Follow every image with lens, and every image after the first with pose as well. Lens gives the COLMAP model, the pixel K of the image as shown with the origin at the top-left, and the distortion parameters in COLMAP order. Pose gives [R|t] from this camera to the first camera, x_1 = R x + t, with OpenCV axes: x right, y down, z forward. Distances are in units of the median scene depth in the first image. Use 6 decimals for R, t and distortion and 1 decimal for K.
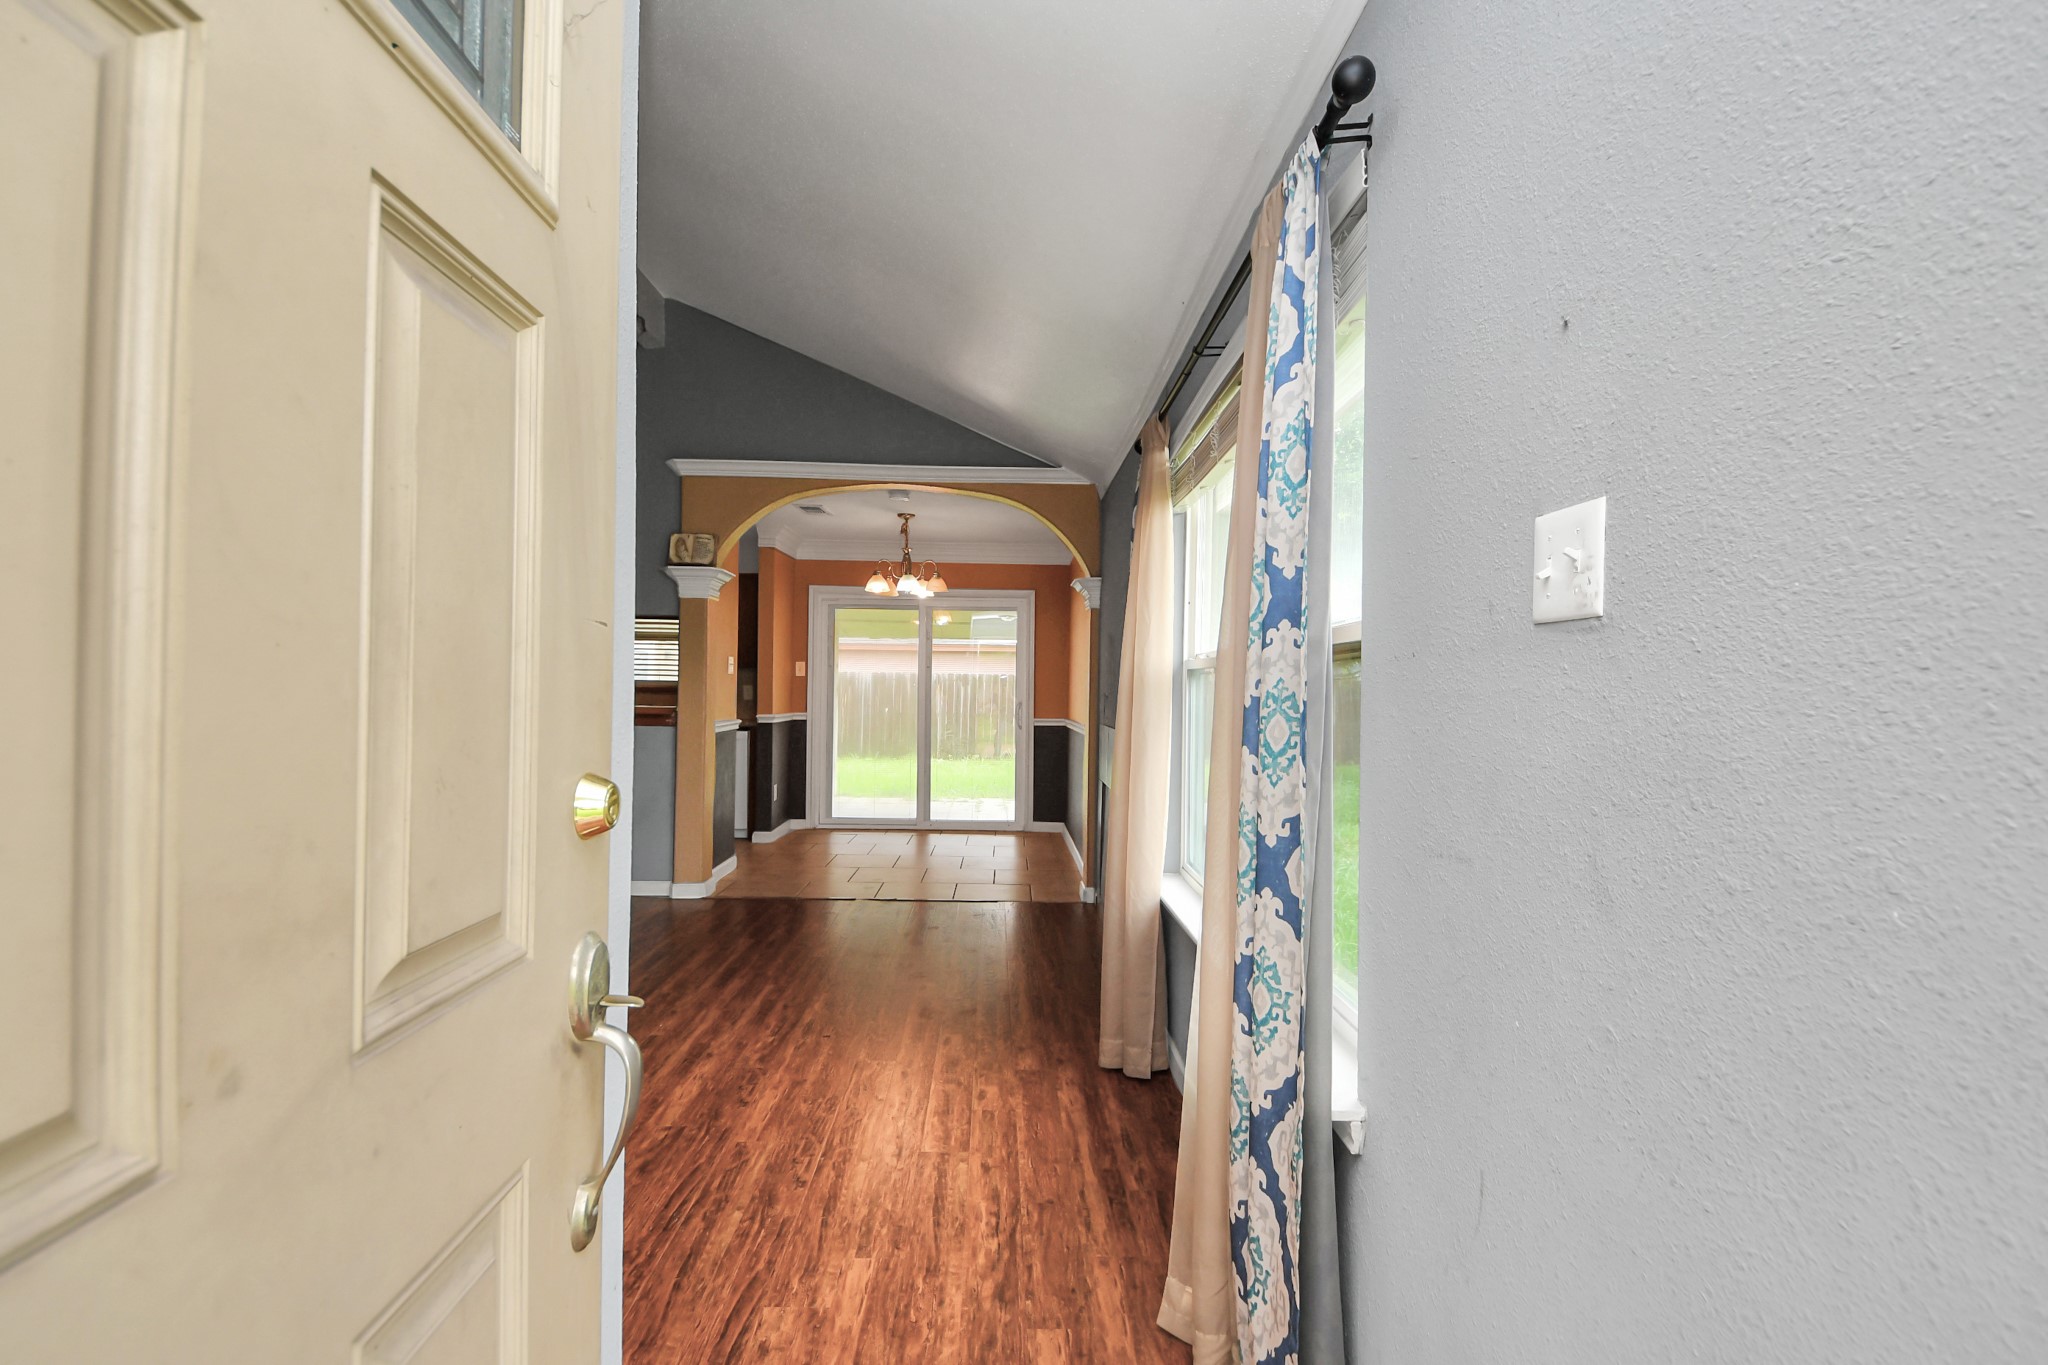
lens RADIAL K [[903.7, 0, 1024.6], [0, 903.7, 680.1], [0, 0, 1]] dist [-0.000481, -0.000021]
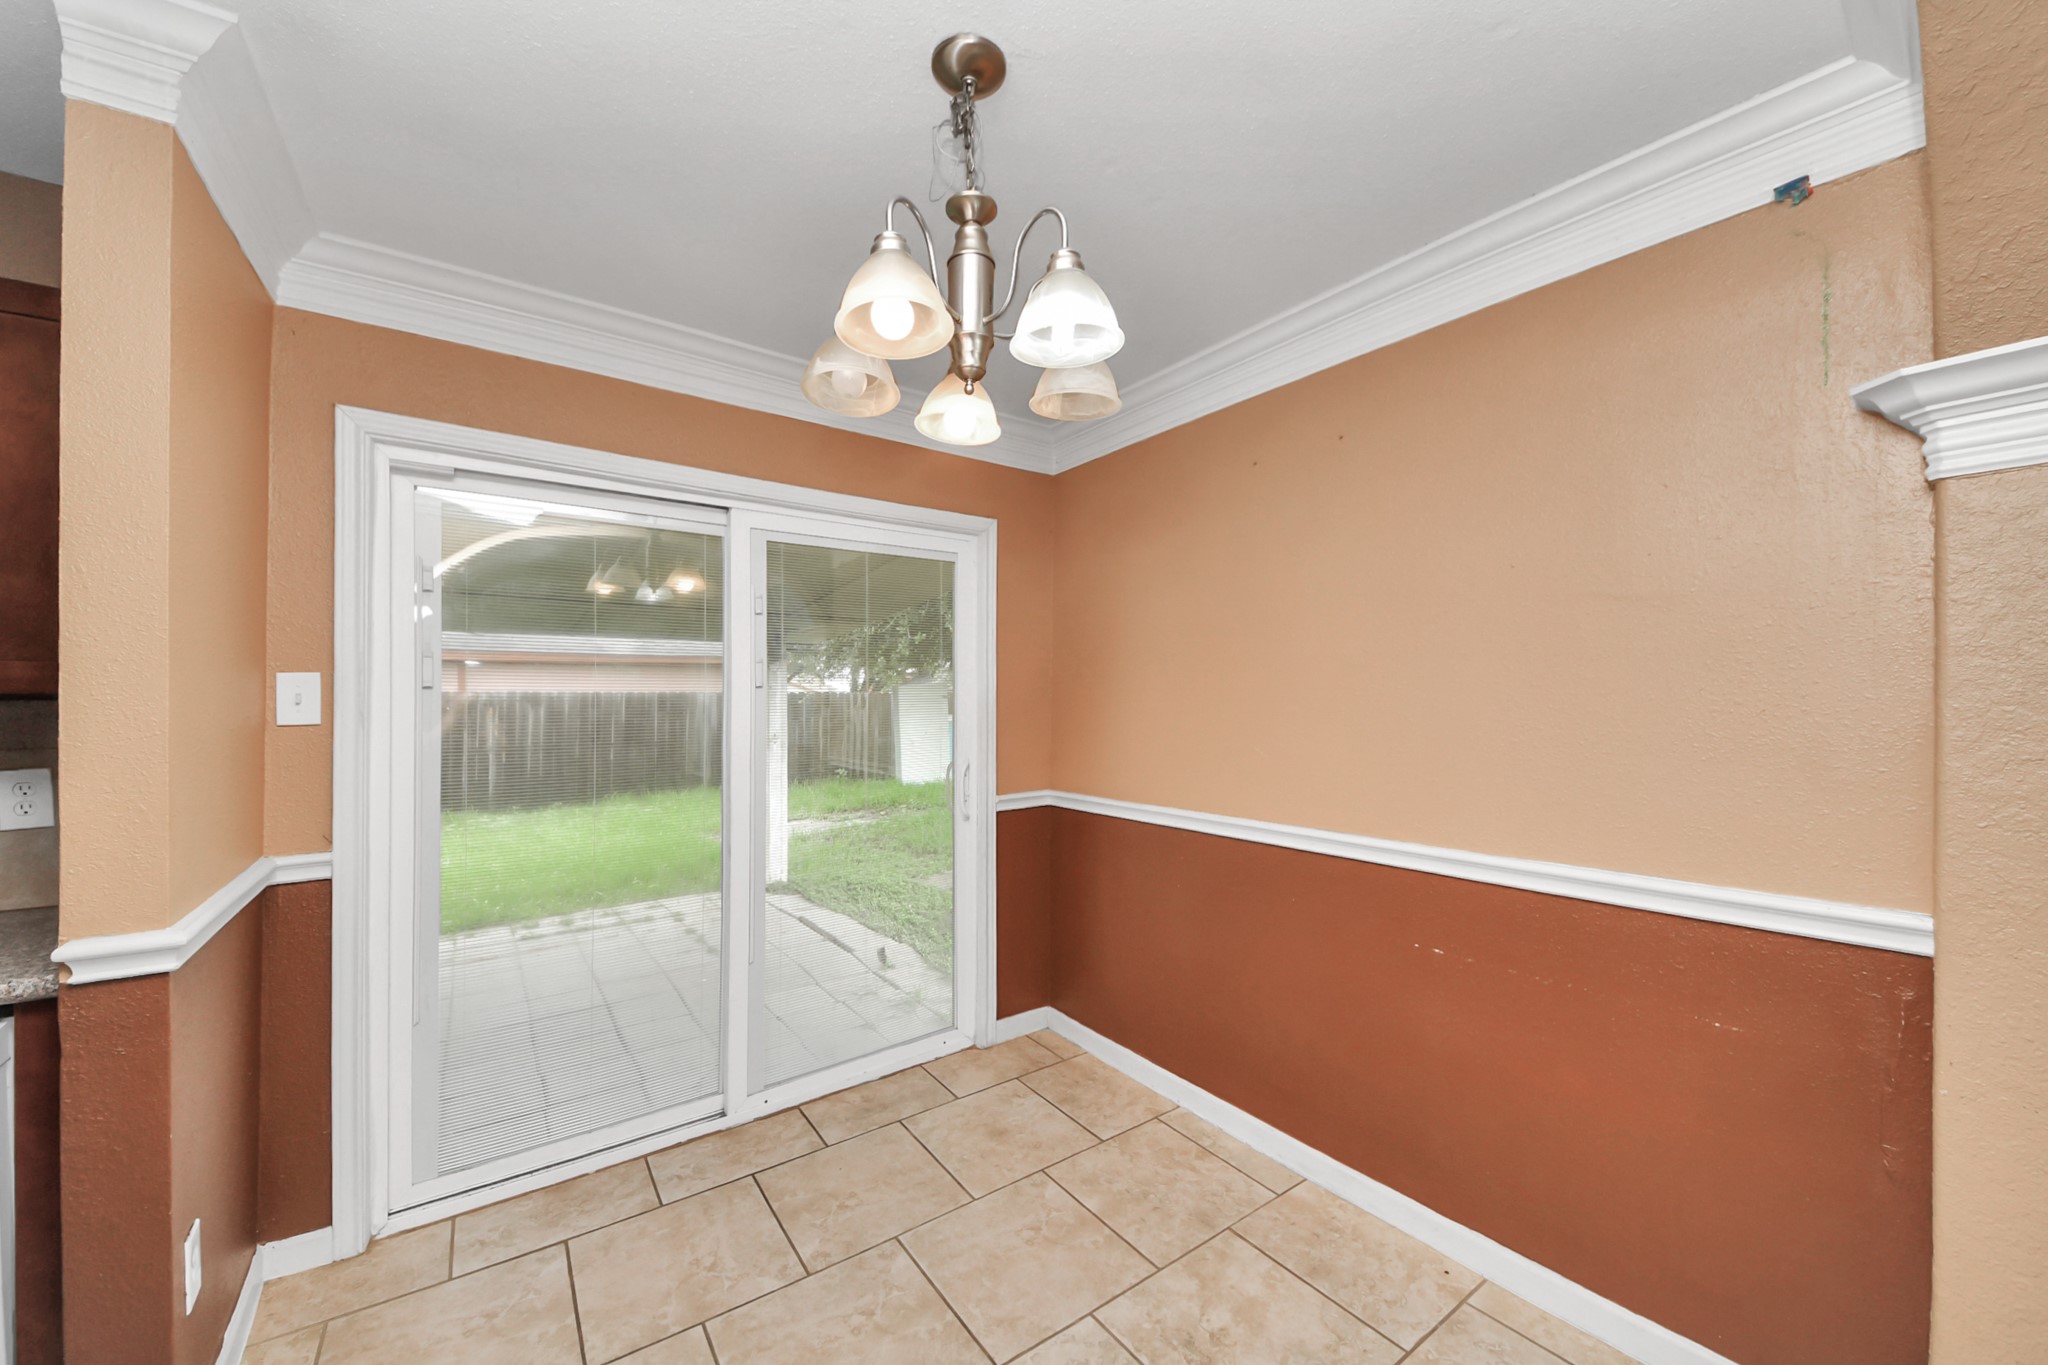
lens RADIAL K [[743.2, 0, 1029.4], [0, 743.2, 692.2], [0, 0, 1]] dist [0.000020, -0.000109]
pose [[0.817501, -0.013514, 0.575768, -0.195161], [0.012306, 0.999906, 0.005997, -0.012792], [-0.575795, 0.002182, 0.817591, 0.678637]]
